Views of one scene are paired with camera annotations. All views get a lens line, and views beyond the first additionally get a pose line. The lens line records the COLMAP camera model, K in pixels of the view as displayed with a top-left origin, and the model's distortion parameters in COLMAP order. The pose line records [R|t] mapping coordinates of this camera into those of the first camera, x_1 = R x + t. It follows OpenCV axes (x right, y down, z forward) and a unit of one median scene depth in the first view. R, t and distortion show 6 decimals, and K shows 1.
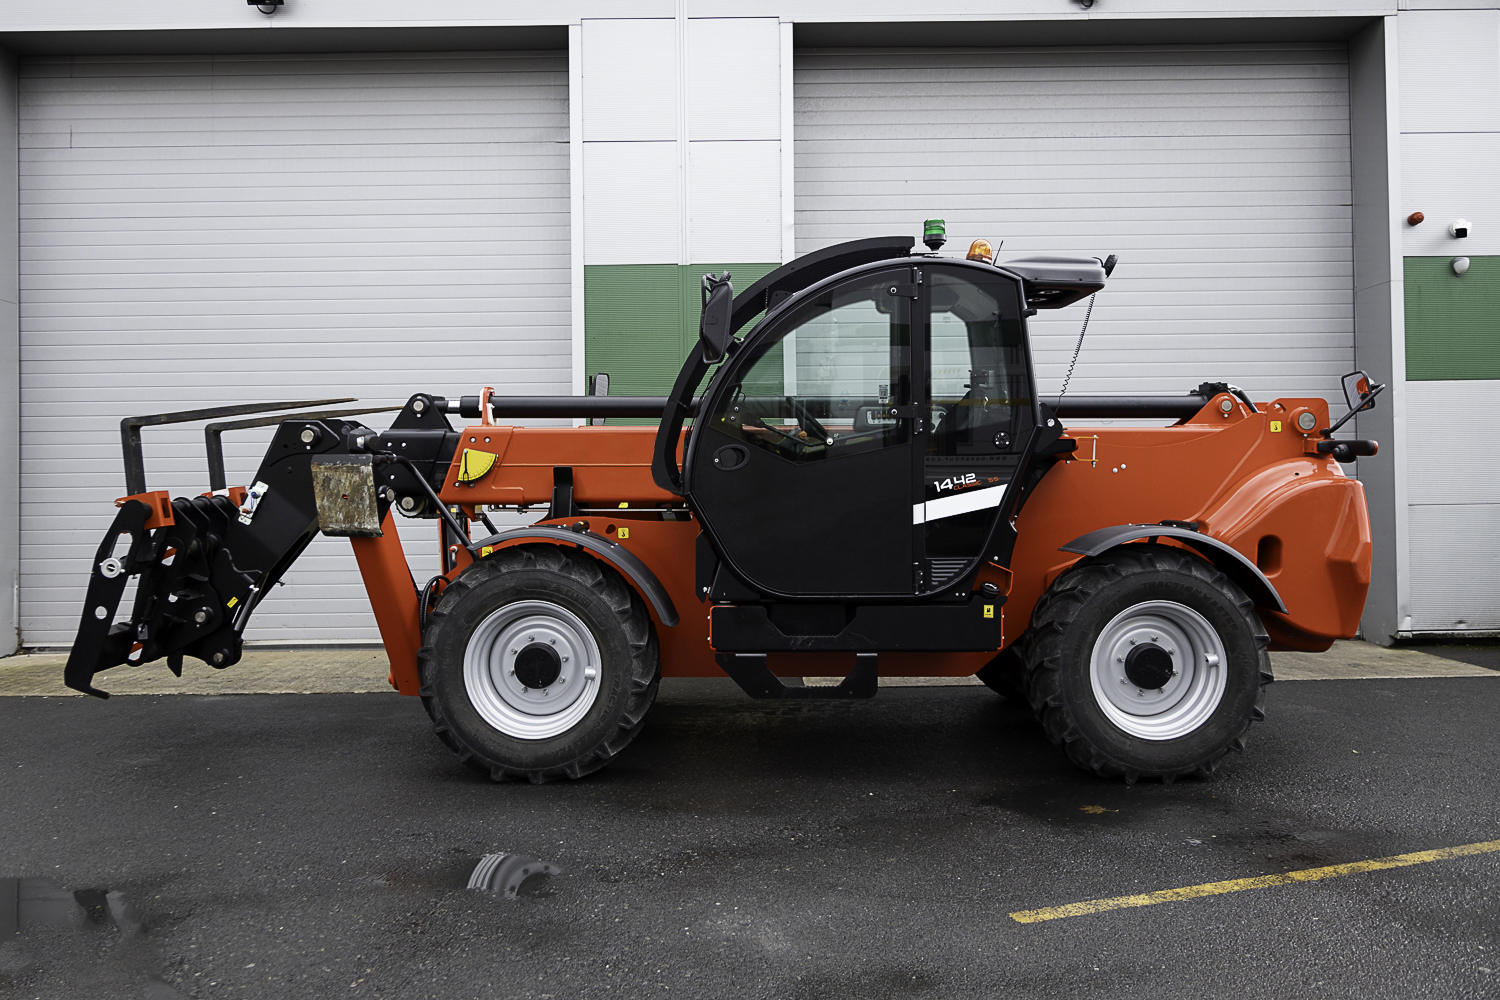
lens RADIAL K [[1220.9, 0, 733.3], [0, 1220.9, 469.3], [0, 0, 1]] dist [0.015159, -0.005135]
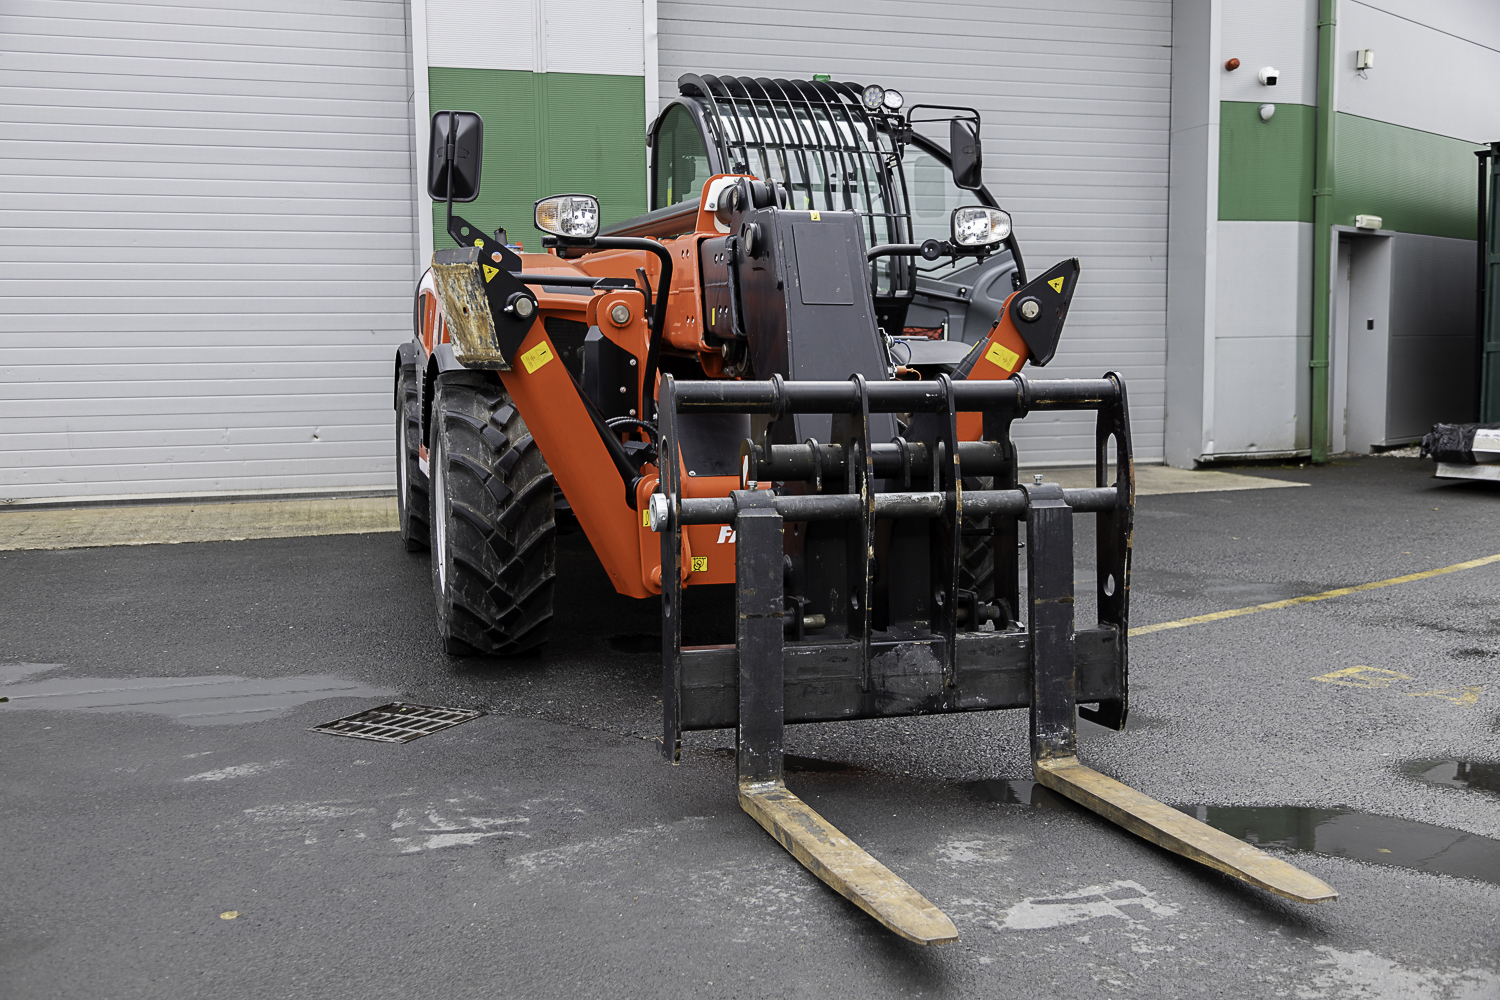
lens RADIAL K [[1527.2, 0, 739.2], [0, 1527.2, 477.2], [0, 0, 1]] dist [0.048142, 0.000000]
pose [[0.954469, -0.026183, 0.297160, -0.234863], [-0.004965, 0.994608, 0.103584, 0.012634], [-0.298270, -0.100343, 0.949192, -0.154589]]
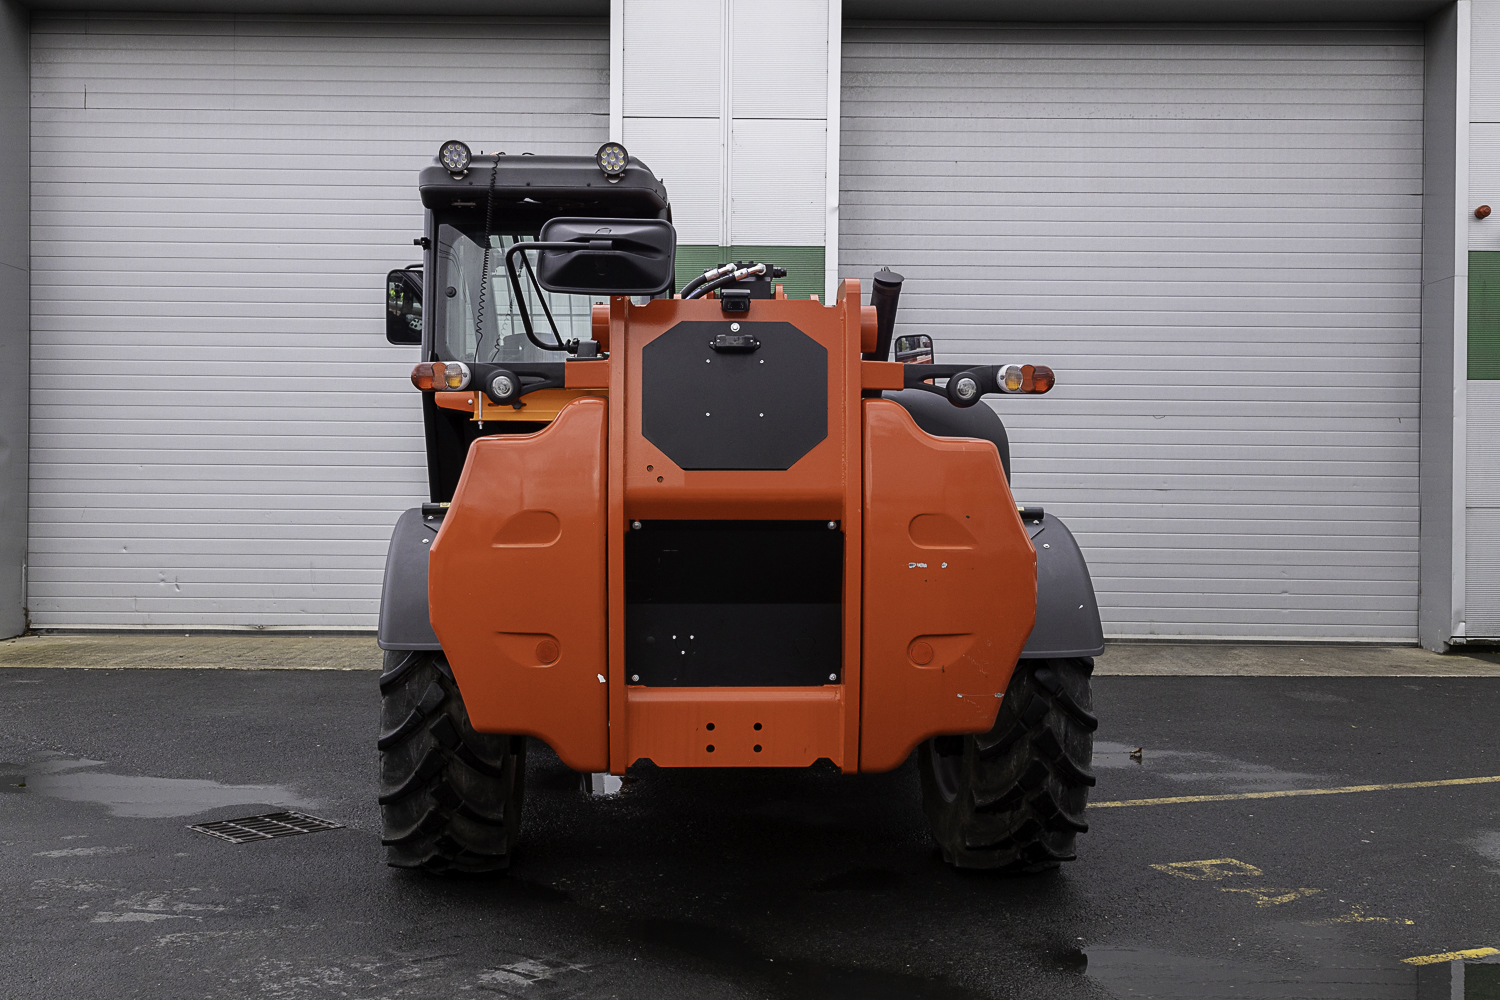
lens RADIAL K [[1527.2, 0, 750.9], [0, 1527.2, 487.5], [0, 0, 1]] dist [0.048142, 0.000000]
pose [[0.999810, 0.019482, -0.000207, -0.014850], [-0.019478, 0.999731, 0.012580, 0.008276], [0.000452, -0.012574, 0.999921, -0.208811]]
